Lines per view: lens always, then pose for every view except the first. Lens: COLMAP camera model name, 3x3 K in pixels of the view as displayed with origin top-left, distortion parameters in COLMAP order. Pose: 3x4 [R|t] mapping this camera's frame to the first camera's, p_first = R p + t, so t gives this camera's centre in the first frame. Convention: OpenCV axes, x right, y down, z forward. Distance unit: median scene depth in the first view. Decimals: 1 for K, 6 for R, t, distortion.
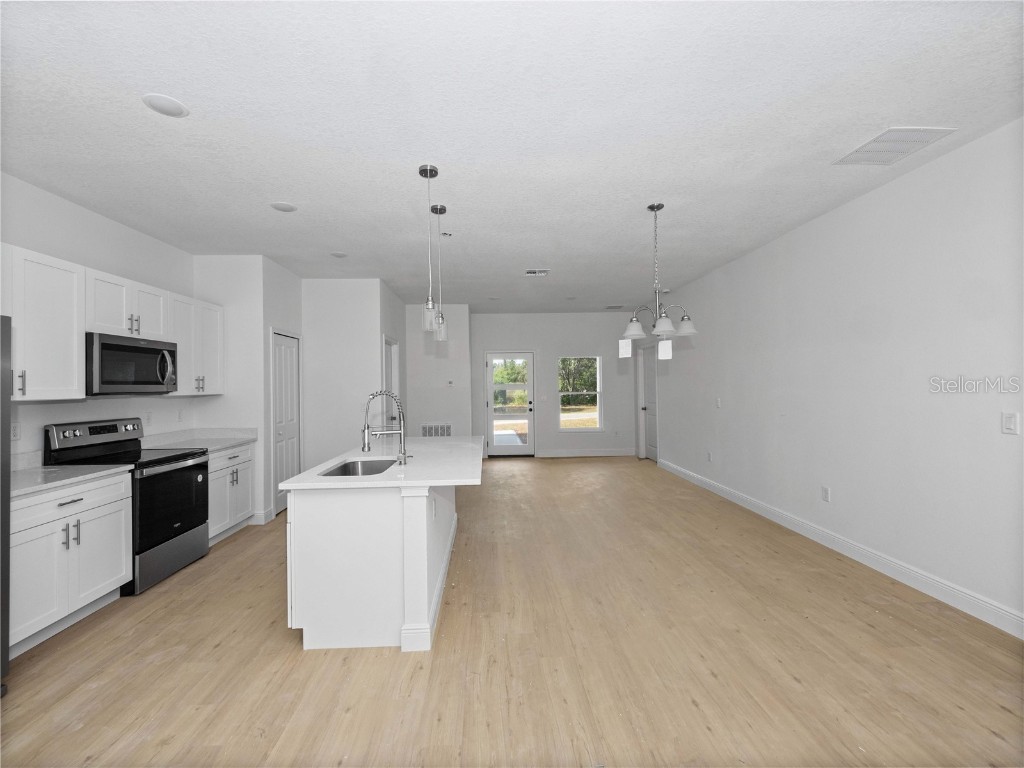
lens RADIAL K [[419.0, 0, 500.2], [0, 419.0, 380.1], [0, 0, 1]] dist [-0.000435, -0.000090]
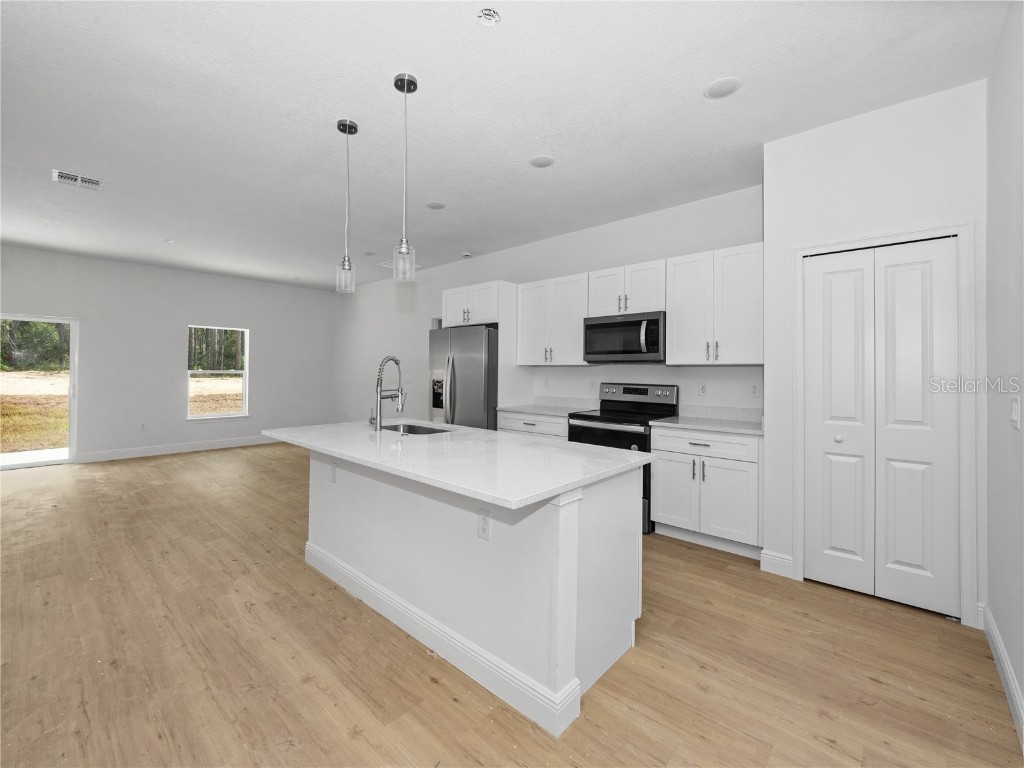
lens RADIAL K [[437.3, 0, 497.7], [0, 437.3, 369.2], [0, 0, 1]] dist [-0.000212, -0.000130]
pose [[-0.699057, 0.008681, -0.715013, 0.260715], [0.013475, 0.999909, -0.001034, 0.051307], [0.714939, -0.010357, -0.699110, 1.667168]]
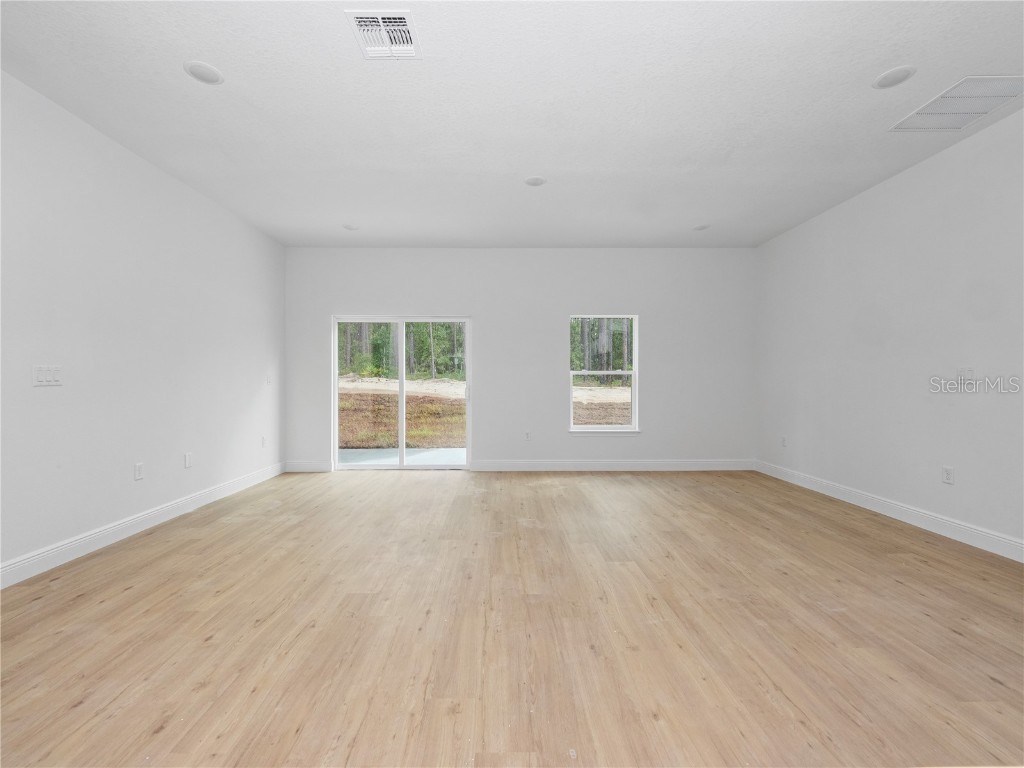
lens RADIAL K [[419.0, 0, 500.2], [0, 419.0, 380.1], [0, 0, 1]] dist [-0.000435, -0.000090]
pose [[-0.999453, 0.017999, 0.027749, 0.011008], [0.017441, 0.999644, -0.020198, 0.103057], [-0.028103, -0.019703, -0.999411, 0.708540]]
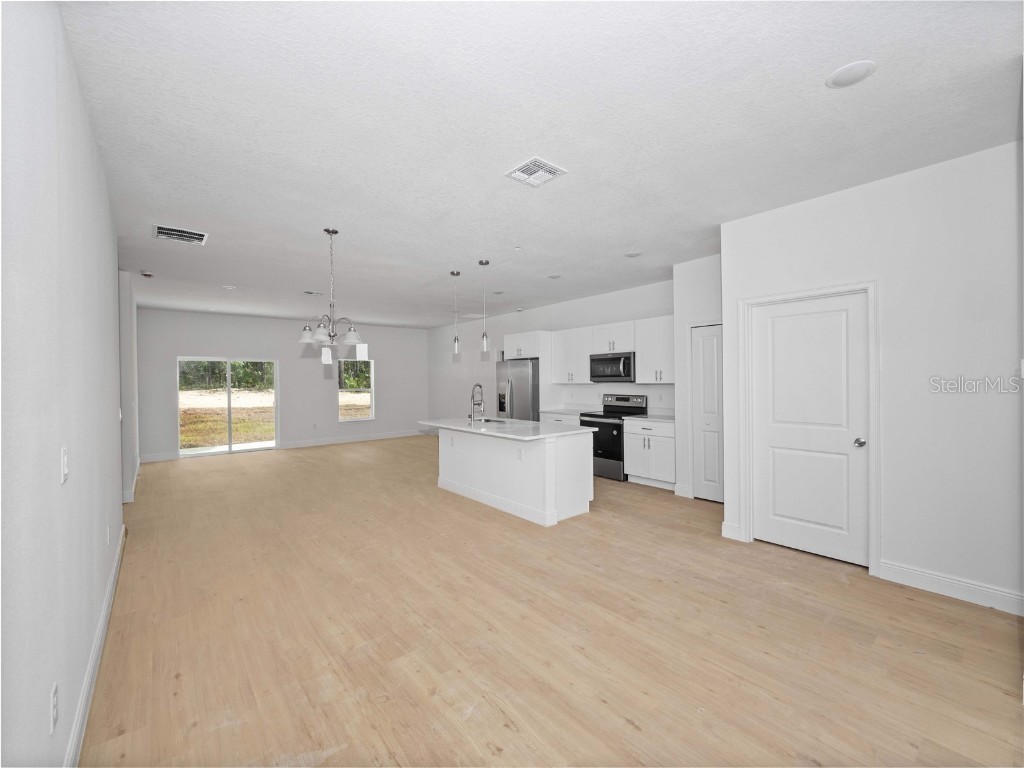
lens RADIAL K [[419.0, 0, 500.2], [0, 419.0, 380.1], [0, 0, 1]] dist [-0.000435, -0.000090]
pose [[-0.793904, 0.027259, -0.607431, 0.750934], [0.034724, 0.999397, -0.000535, 0.007931], [0.607050, -0.021517, -0.794372, 2.314118]]
